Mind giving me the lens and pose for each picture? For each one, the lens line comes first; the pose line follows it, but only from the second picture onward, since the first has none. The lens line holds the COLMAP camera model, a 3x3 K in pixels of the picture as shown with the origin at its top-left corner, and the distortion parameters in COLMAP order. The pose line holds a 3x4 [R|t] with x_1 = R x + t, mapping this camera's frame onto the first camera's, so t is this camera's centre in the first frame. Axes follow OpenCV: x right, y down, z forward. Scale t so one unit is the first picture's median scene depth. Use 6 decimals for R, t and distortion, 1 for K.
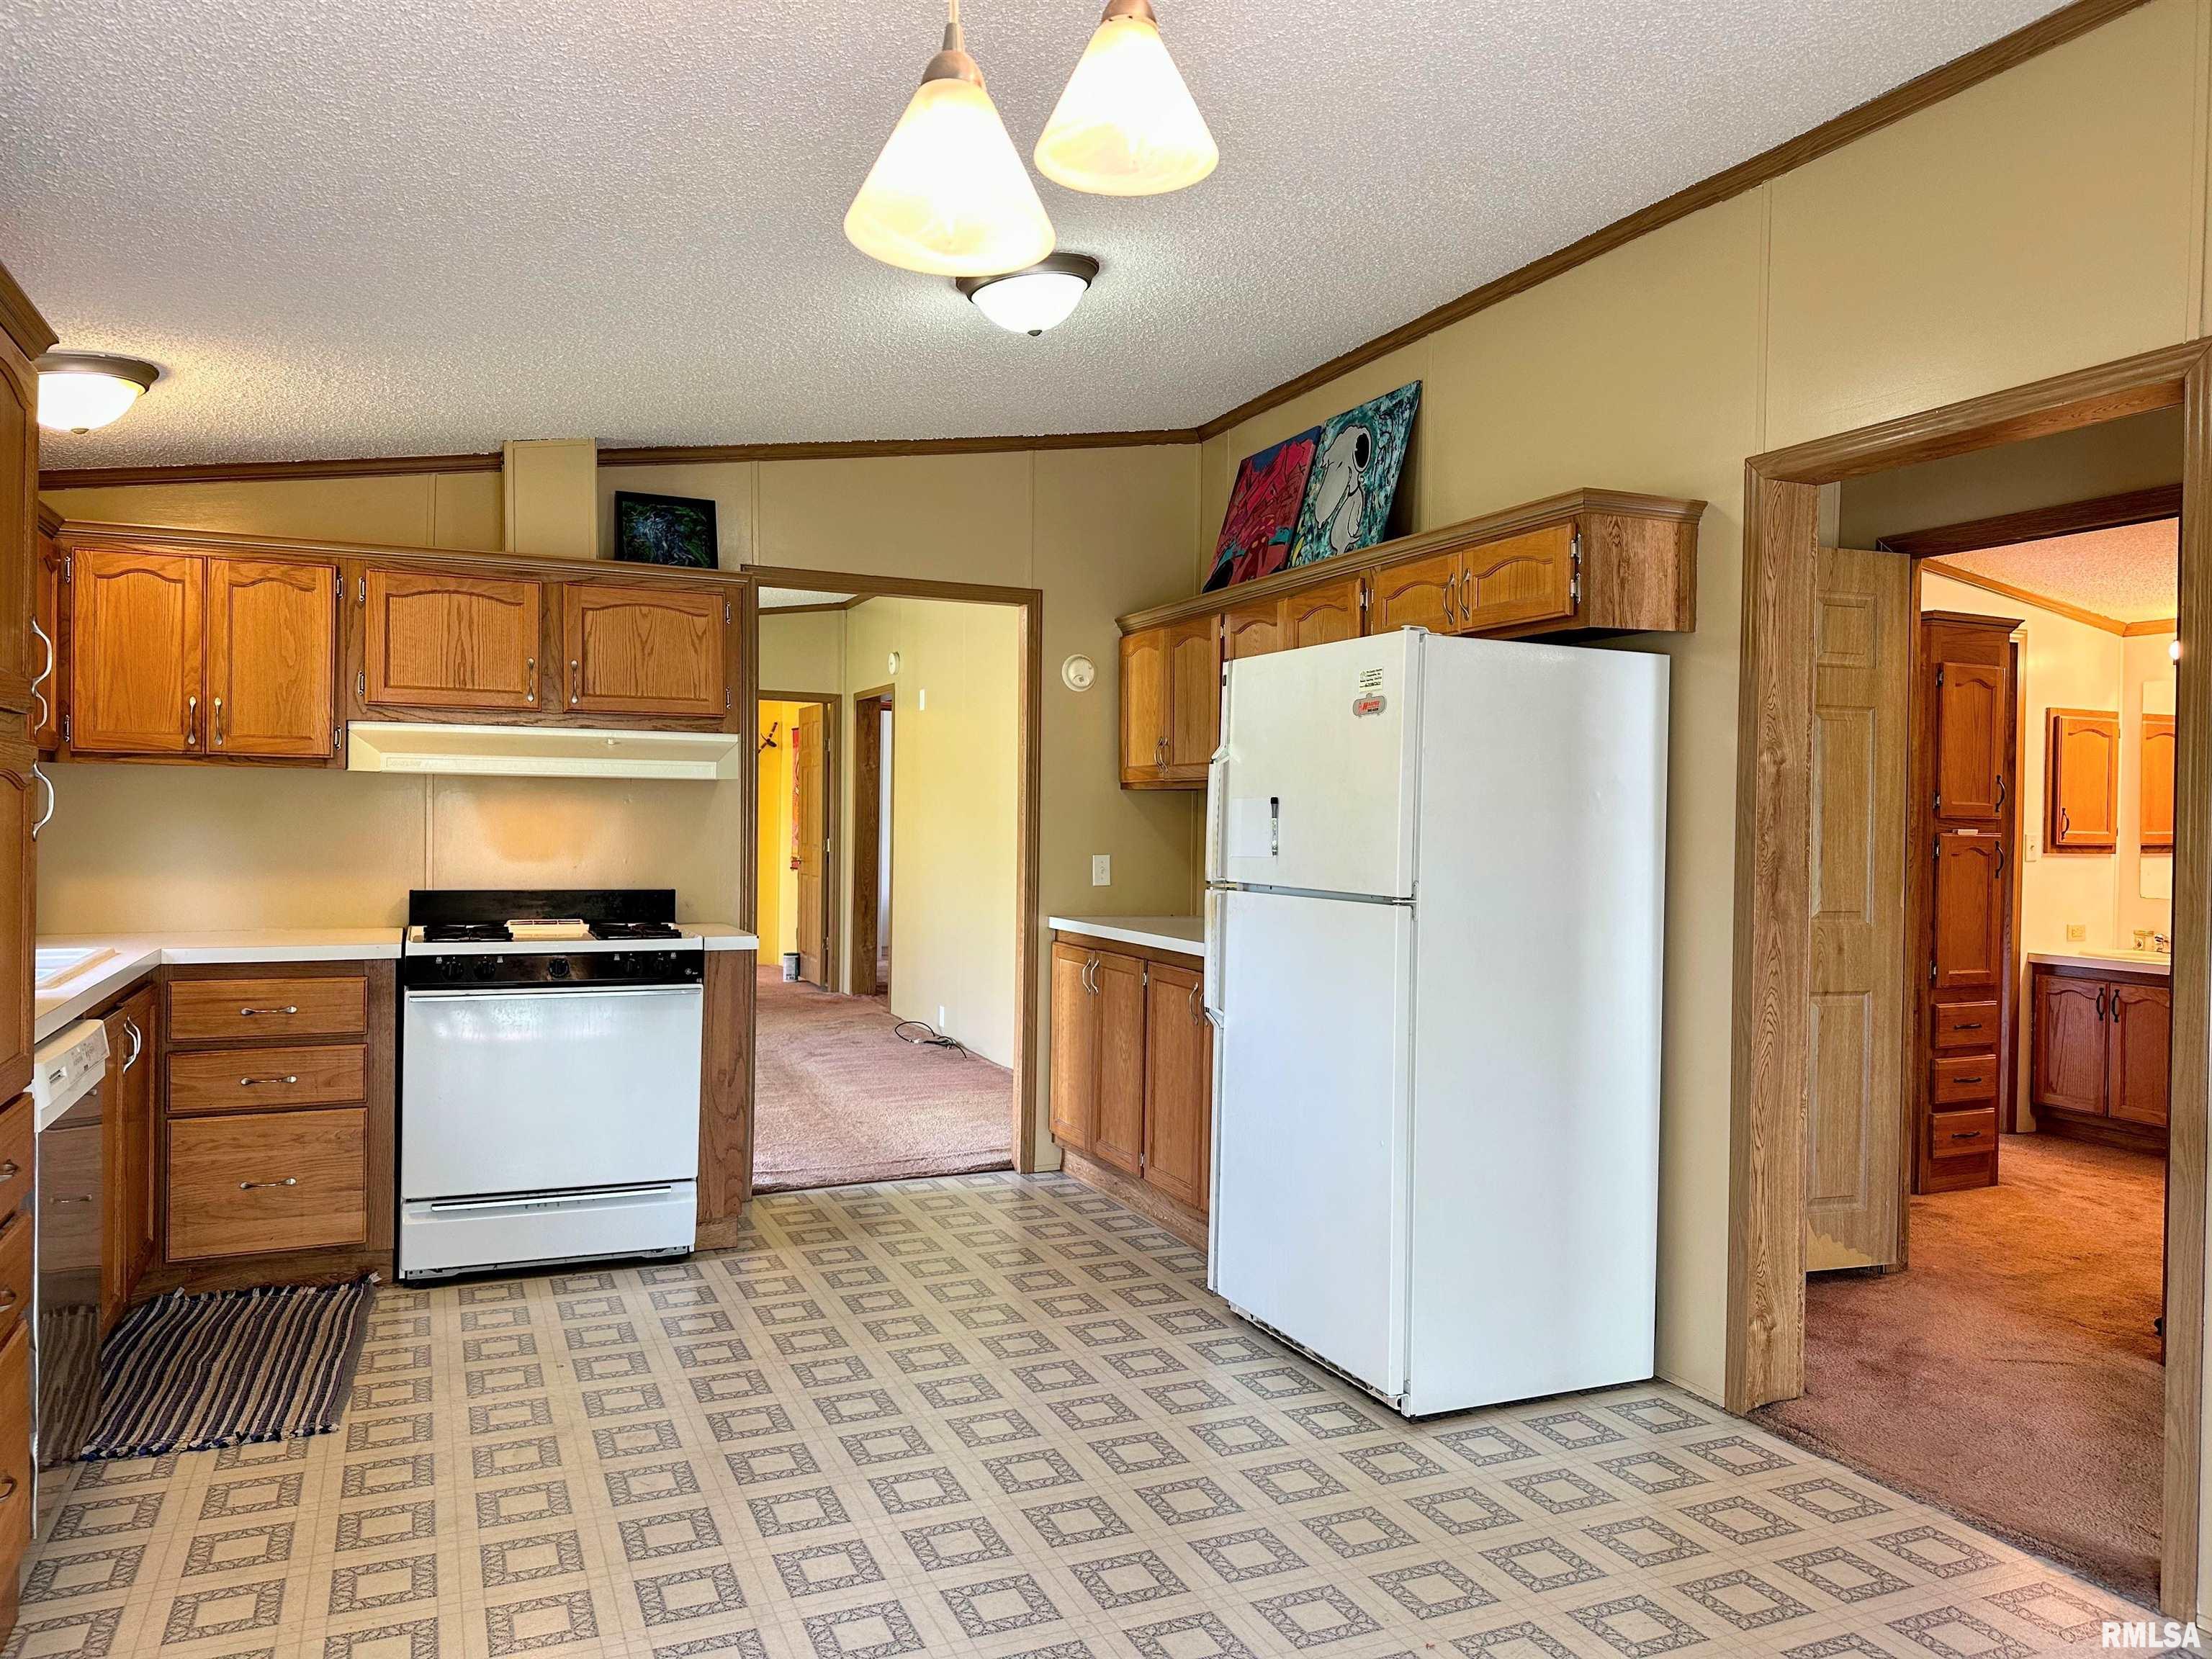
lens RADIAL K [[1537.5, 0, 1115.8], [0, 1537.5, 827.5], [0, 0, 1]] dist [0.038803, -0.050048]
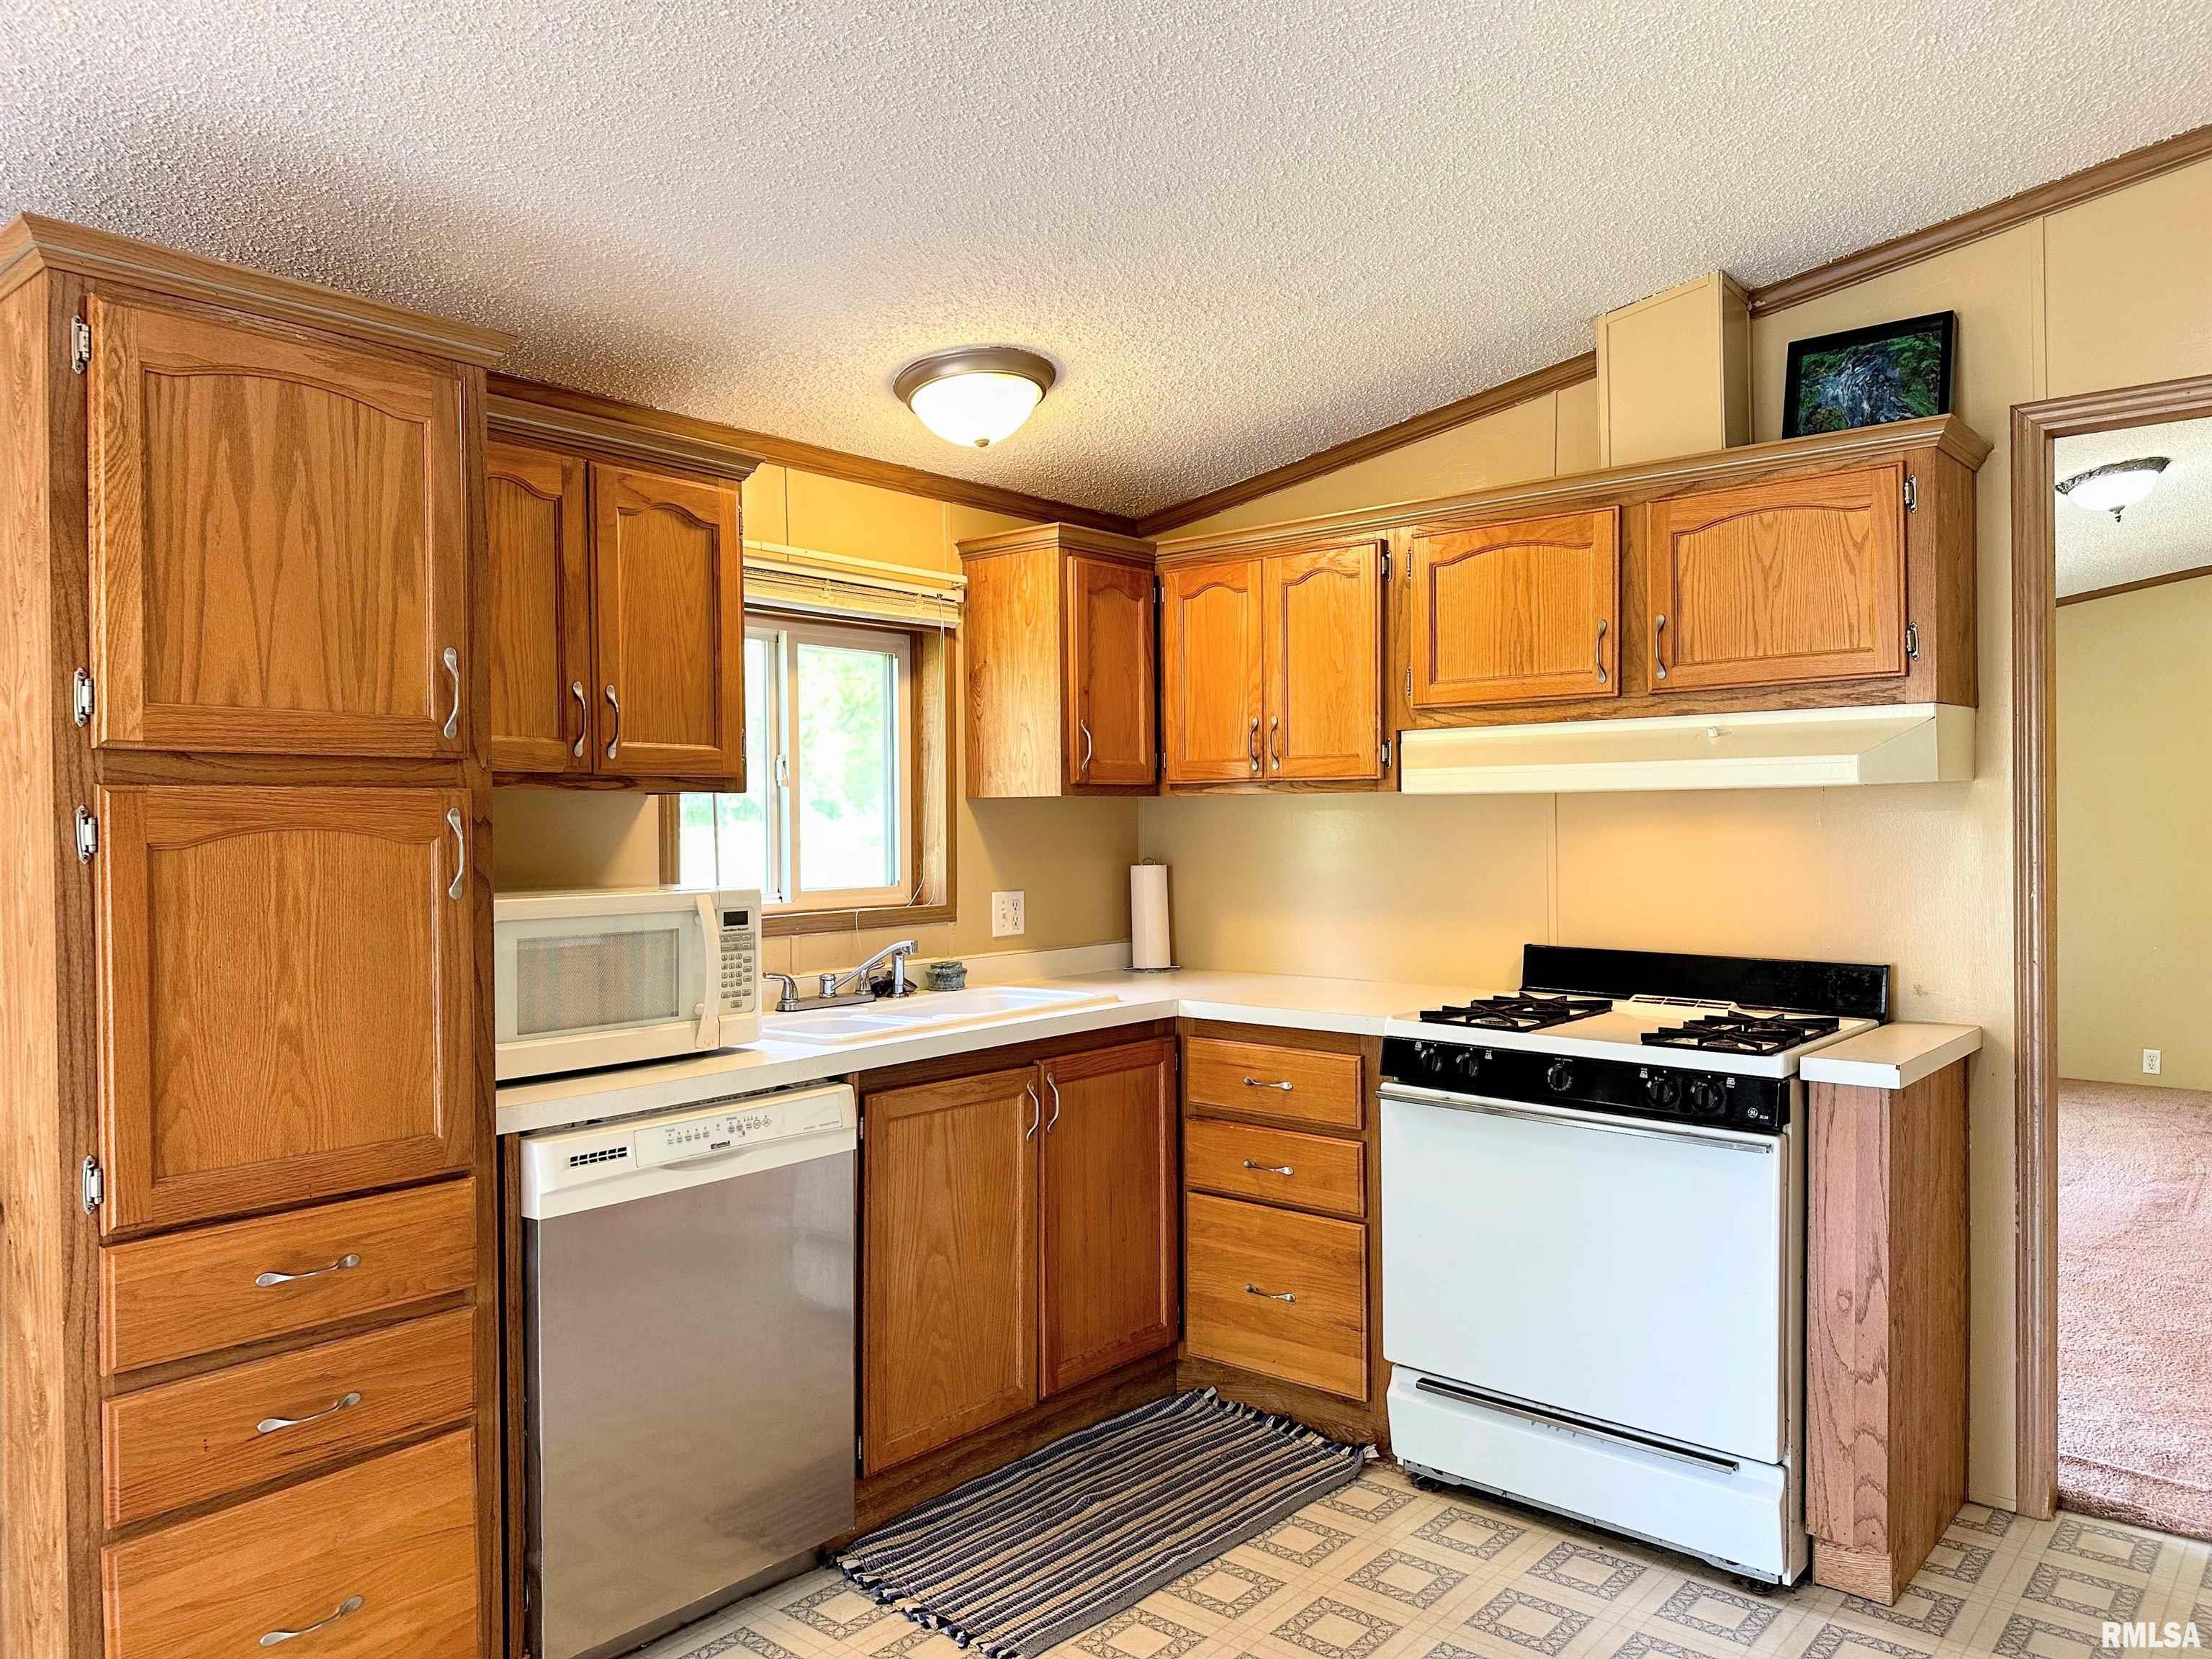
lens RADIAL K [[1537.5, 0, 1101.1], [0, 1537.5, 835.8], [0, 0, 1]] dist [0.038803, -0.050048]
pose [[0.431334, -0.009930, -0.902138, 0.151827], [0.009106, 0.999936, -0.006653, -0.011109], [0.902146, -0.005345, 0.431397, 0.517886]]
